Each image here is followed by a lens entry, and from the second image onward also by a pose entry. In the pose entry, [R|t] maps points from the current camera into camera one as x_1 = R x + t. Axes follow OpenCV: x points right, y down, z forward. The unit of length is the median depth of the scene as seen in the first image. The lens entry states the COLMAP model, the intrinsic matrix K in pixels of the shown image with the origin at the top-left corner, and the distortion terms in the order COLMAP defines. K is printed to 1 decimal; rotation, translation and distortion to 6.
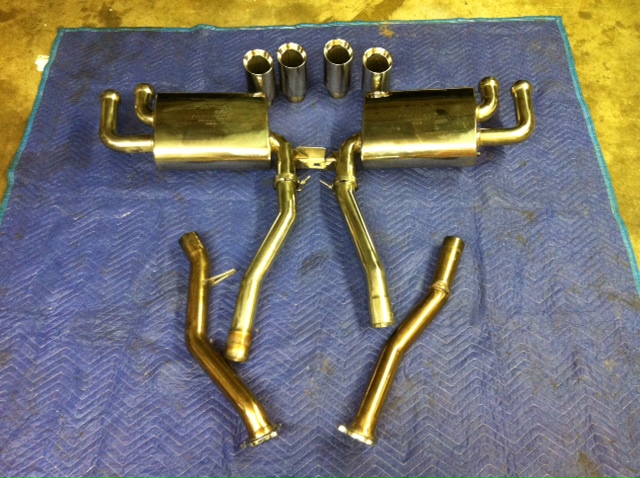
lens RADIAL K [[609.5, 0, 319.3], [0, 609.5, 238.9], [0, 0, 1]] dist [-0.016698, 0.000000]
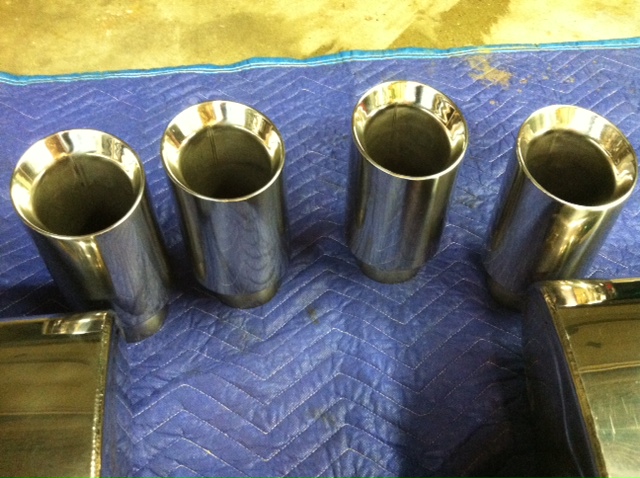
lens RADIAL K [[609.5, 0, 320.4], [0, 609.5, 239.2], [0, 0, 1]] dist [-0.016698, 0.000000]
pose [[0.995638, -0.050116, 0.078694, -0.024076], [0.060100, 0.989676, -0.130112, -0.199381], [-0.071361, 0.134274, 0.988371, 0.657110]]
